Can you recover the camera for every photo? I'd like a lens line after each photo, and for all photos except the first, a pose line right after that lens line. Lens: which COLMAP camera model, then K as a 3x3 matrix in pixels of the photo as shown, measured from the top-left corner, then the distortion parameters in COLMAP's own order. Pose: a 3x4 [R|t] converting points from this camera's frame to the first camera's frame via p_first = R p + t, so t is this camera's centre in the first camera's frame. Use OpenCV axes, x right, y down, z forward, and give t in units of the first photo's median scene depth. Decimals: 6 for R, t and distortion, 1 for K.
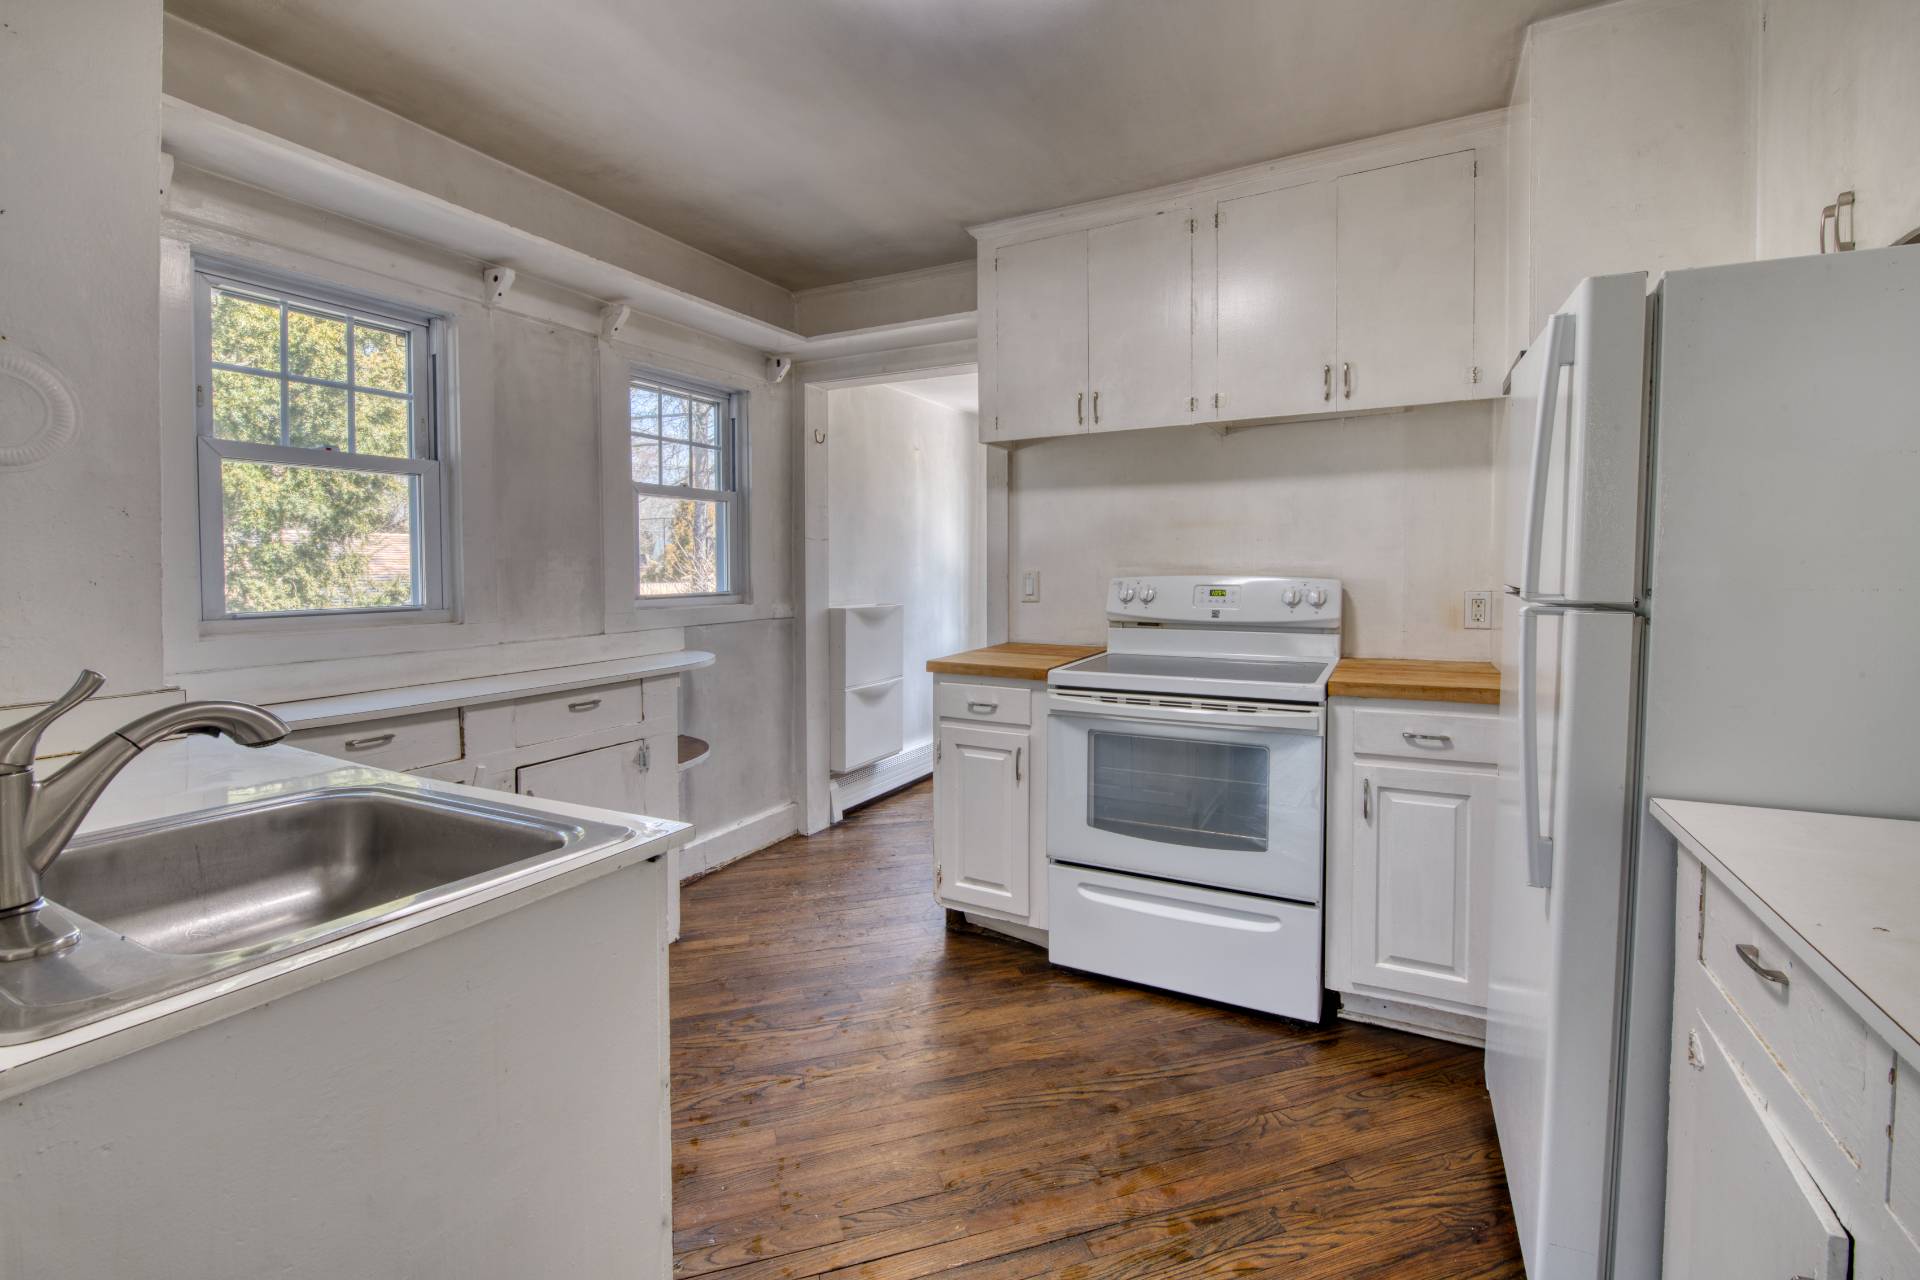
lens RADIAL K [[841.8, 0, 951.0], [0, 841.8, 608.9], [0, 0, 1]] dist [-0.019536, -0.000153]
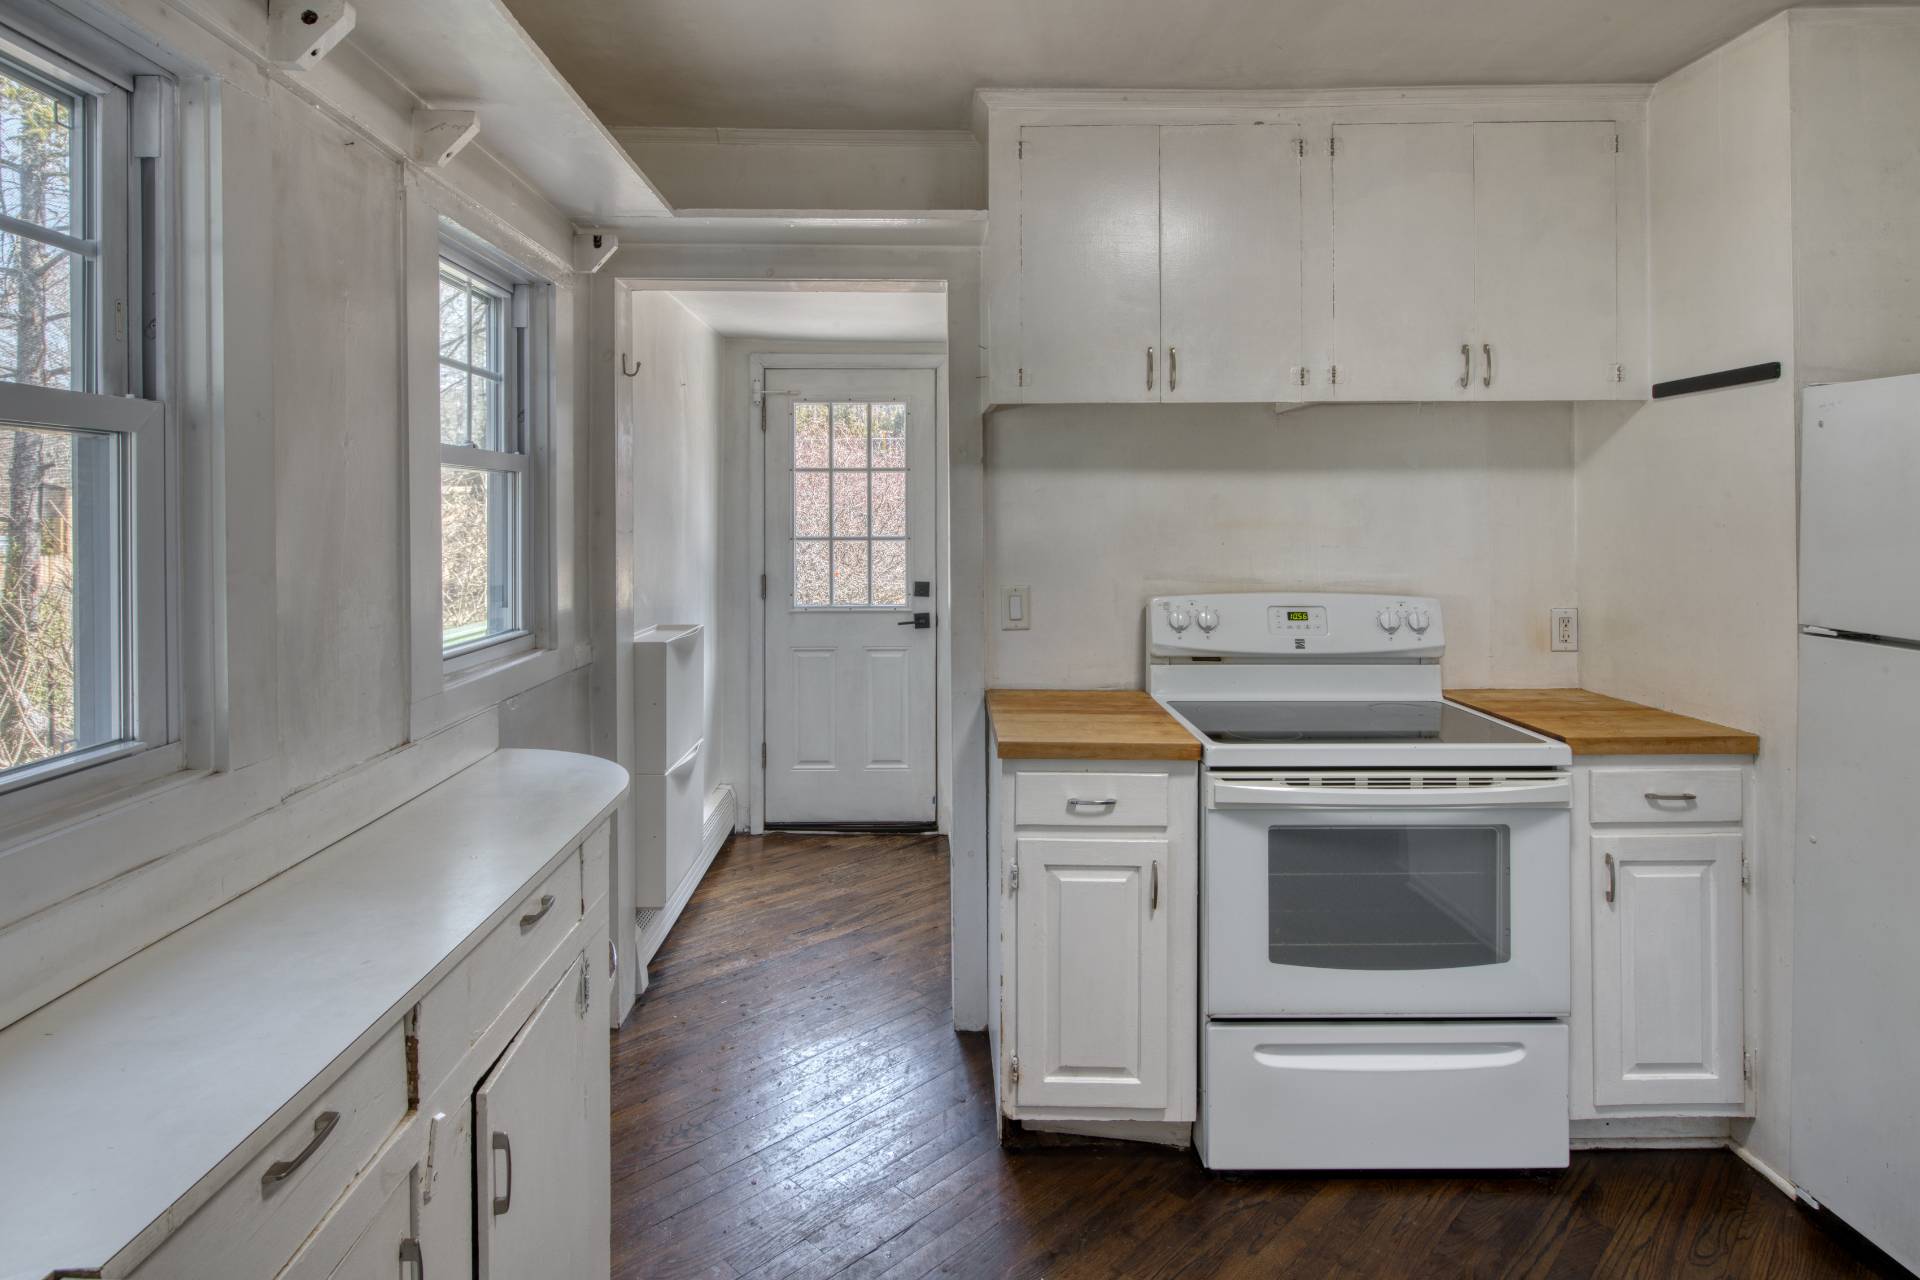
lens RADIAL K [[1082.6, 0, 950.6], [0, 1082.6, 531.3], [0, 0, 1]] dist [-0.010967, -0.001033]
pose [[0.880944, -0.001332, 0.473218, -0.481828], [0.019880, 0.999217, -0.034197, -0.076570], [-0.472802, 0.039533, 0.880281, 0.293942]]
